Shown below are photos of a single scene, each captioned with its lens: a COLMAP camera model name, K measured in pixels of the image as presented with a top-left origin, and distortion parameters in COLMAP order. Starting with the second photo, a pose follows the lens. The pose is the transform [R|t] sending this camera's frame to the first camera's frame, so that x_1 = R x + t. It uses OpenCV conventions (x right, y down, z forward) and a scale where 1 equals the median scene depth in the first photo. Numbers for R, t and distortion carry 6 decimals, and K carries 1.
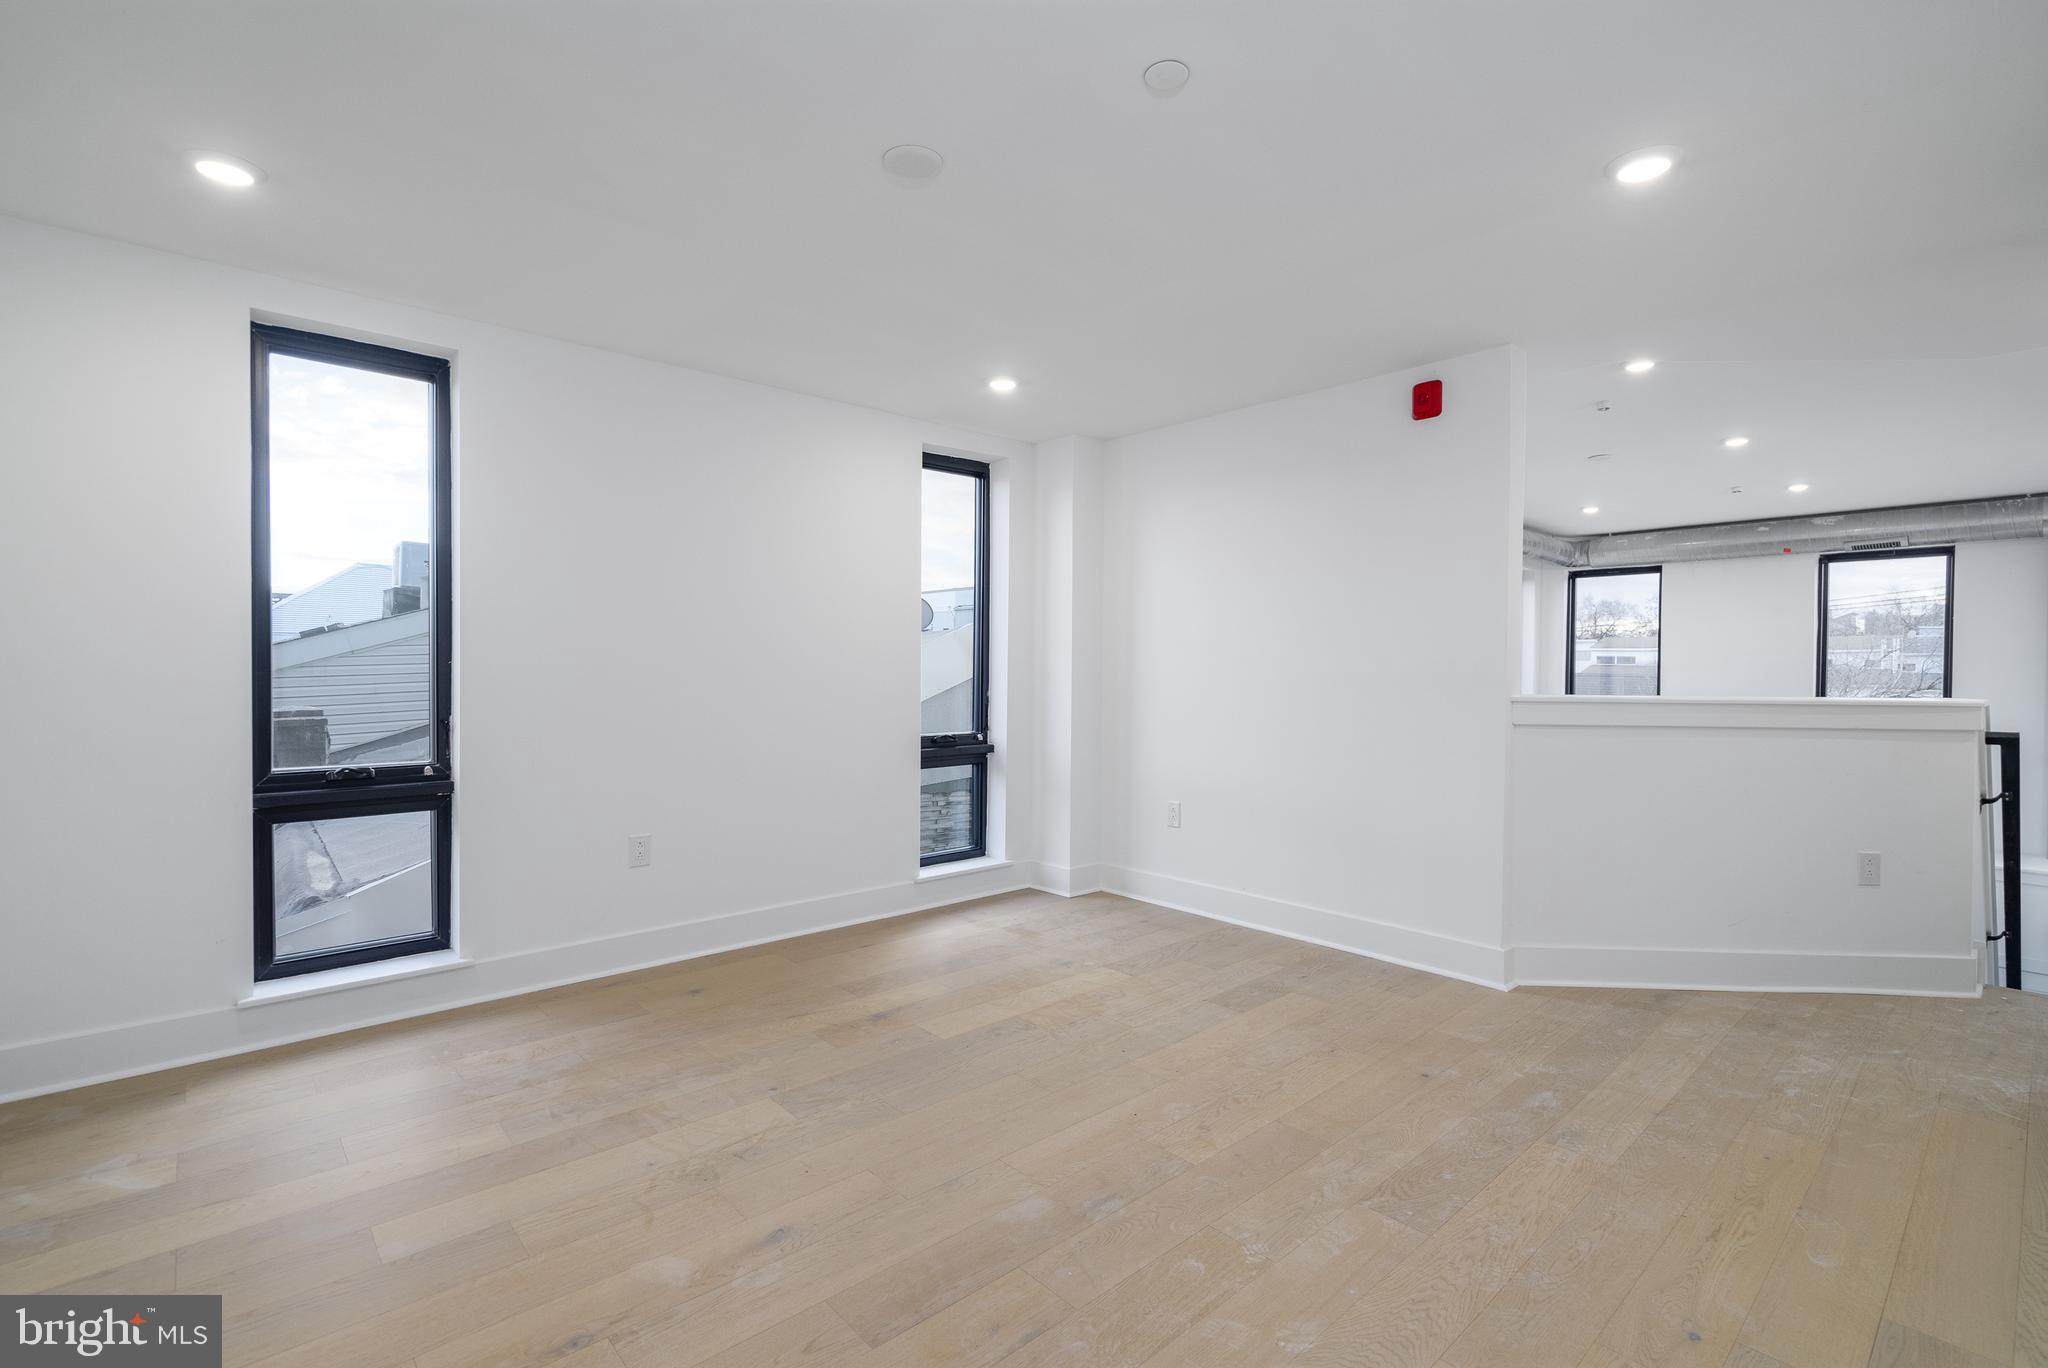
lens RADIAL K [[919.8, 0, 1024.0], [0, 919.8, 684.0], [0, 0, 1]] dist [-0.000665, 0.000005]
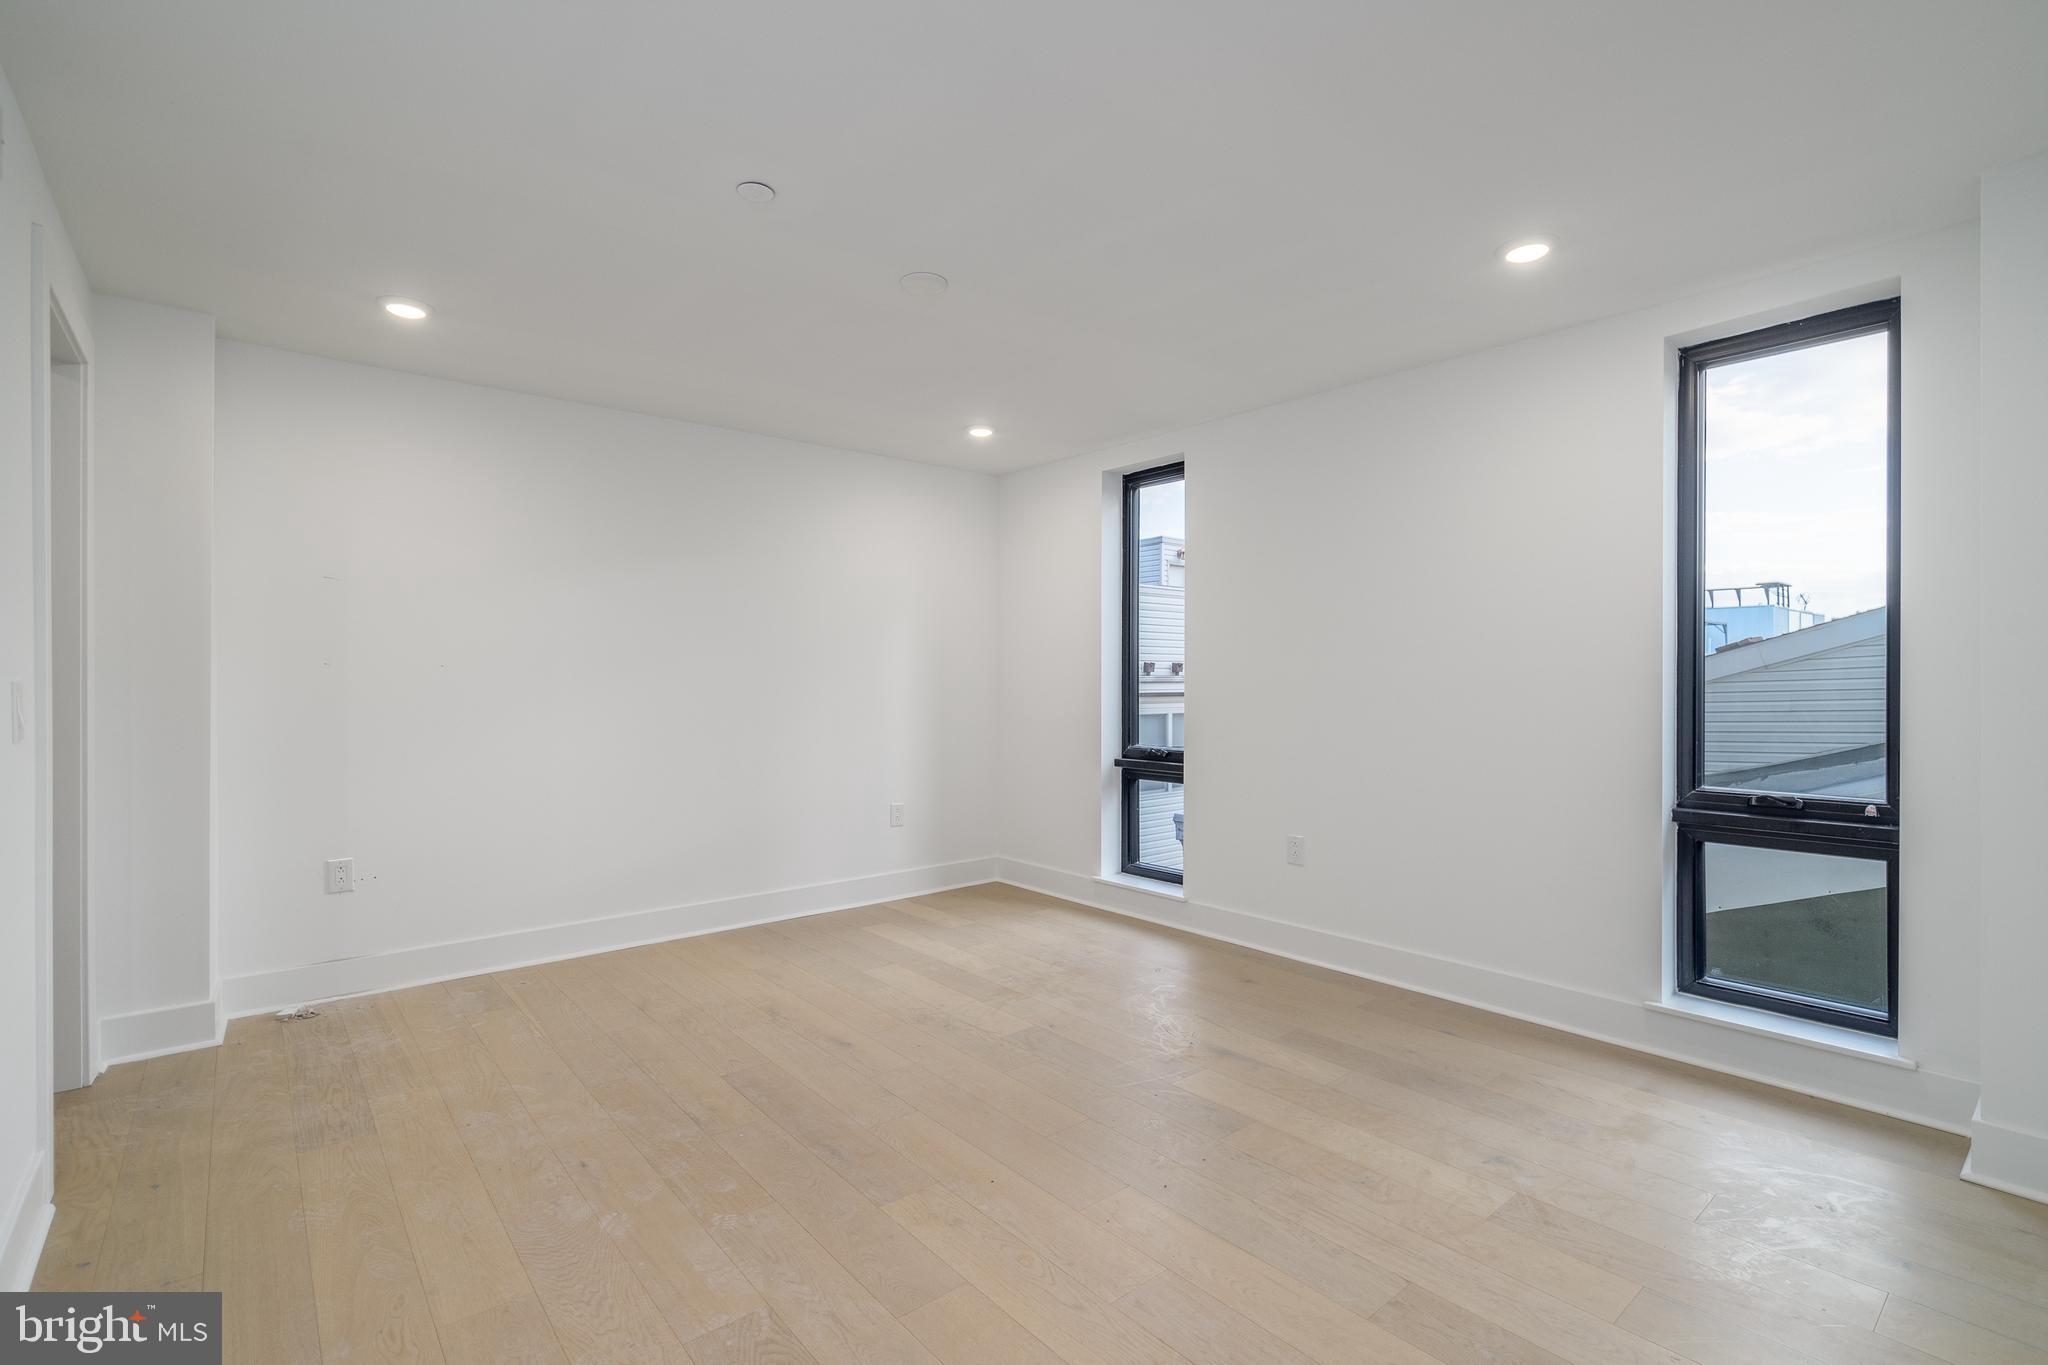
lens RADIAL K [[1018.8, 0, 1024.0], [0, 1018.8, 682.5], [0, 0, 1]] dist [0.003425, 0.000727]
pose [[-0.075498, -0.010060, -0.997095, 0.359510], [-0.022098, 0.999720, -0.008414, 0.006782], [0.996901, 0.021399, -0.075699, 0.372144]]
